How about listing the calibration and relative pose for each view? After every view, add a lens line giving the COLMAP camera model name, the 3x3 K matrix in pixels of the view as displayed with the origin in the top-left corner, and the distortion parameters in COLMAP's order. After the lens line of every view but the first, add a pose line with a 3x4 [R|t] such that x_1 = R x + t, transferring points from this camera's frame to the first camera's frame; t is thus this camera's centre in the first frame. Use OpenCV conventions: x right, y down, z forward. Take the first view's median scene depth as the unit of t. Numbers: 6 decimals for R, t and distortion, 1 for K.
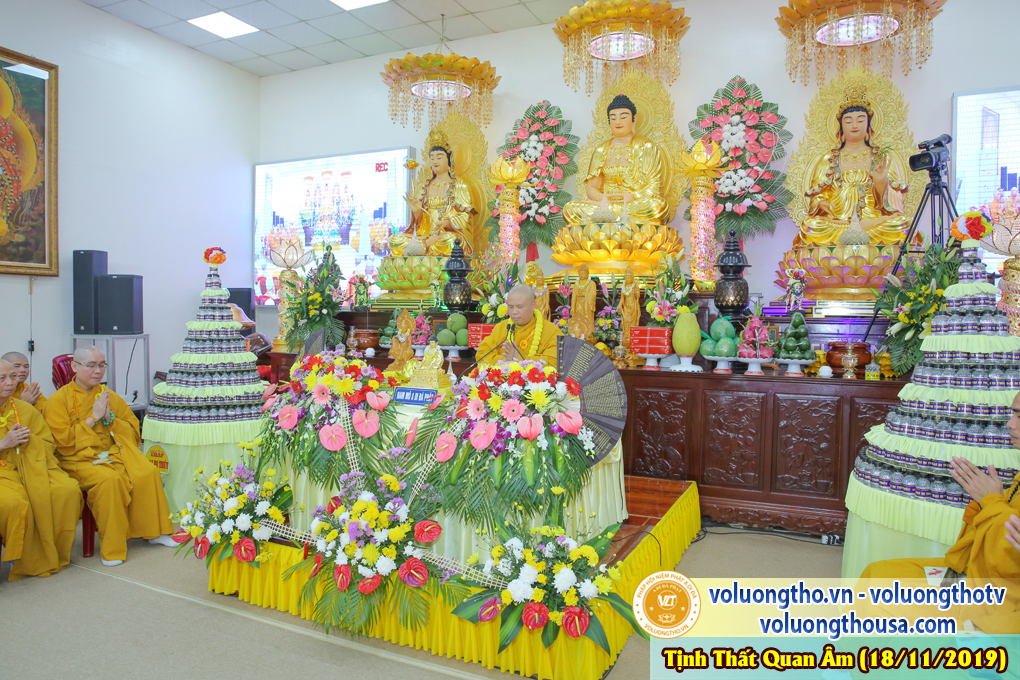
lens RADIAL K [[691.2, 0, 502.1], [0, 691.2, 341.2], [0, 0, 1]] dist [-0.109113, 0.080148]
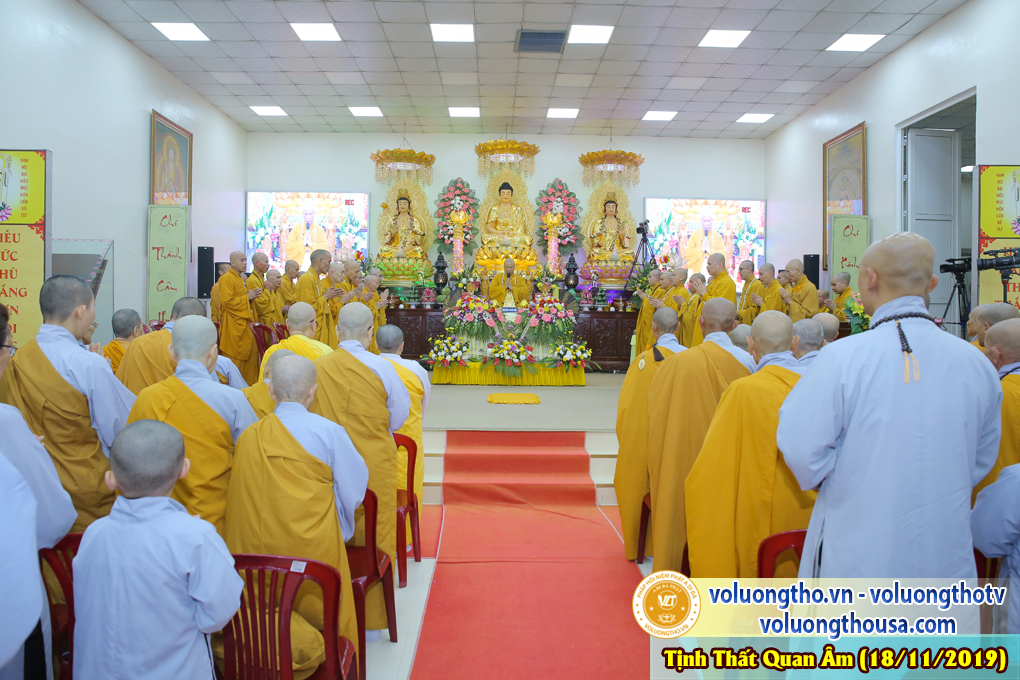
lens RADIAL K [[691.2, 0, 502.1], [0, 691.2, 341.2], [0, 0, 1]] dist [-0.109113, 0.080148]
pose [[0.899431, -0.017080, 0.436728, -0.788418], [0.015922, 0.999853, 0.006313, 0.105700], [-0.436772, 0.001276, 0.899571, -0.895029]]
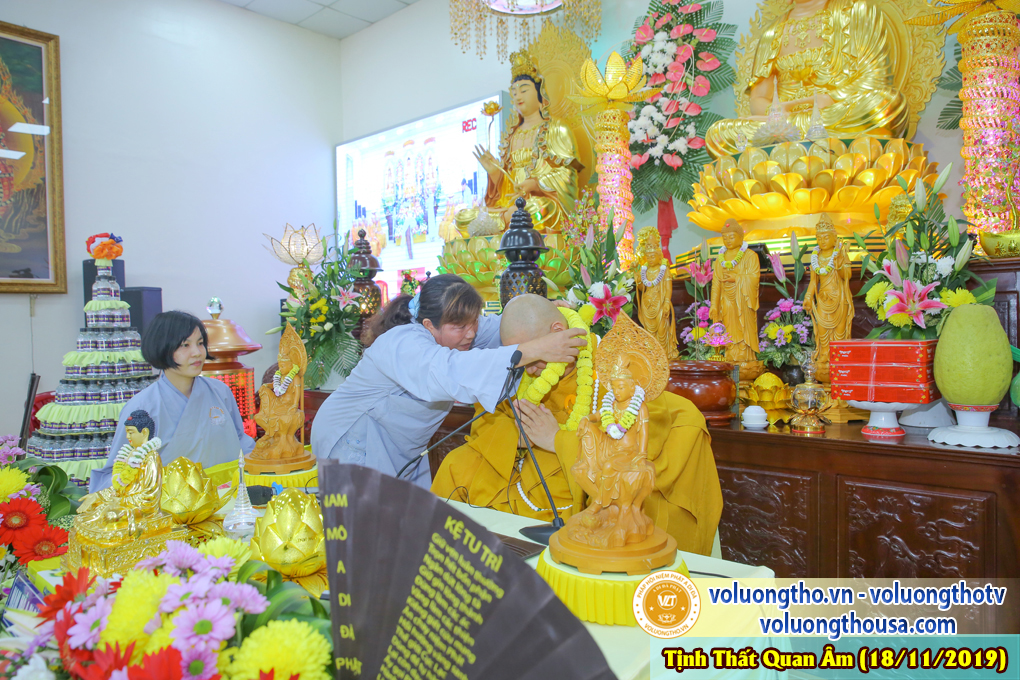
lens RADIAL K [[691.2, 0, 502.1], [0, 691.2, 341.2], [0, 0, 1]] dist [-0.109113, 0.080148]
pose [[0.956758, -0.028344, -0.289500, 0.089791], [0.026611, 0.999597, -0.009921, -0.018394], [0.289664, 0.001789, 0.957127, 0.421674]]
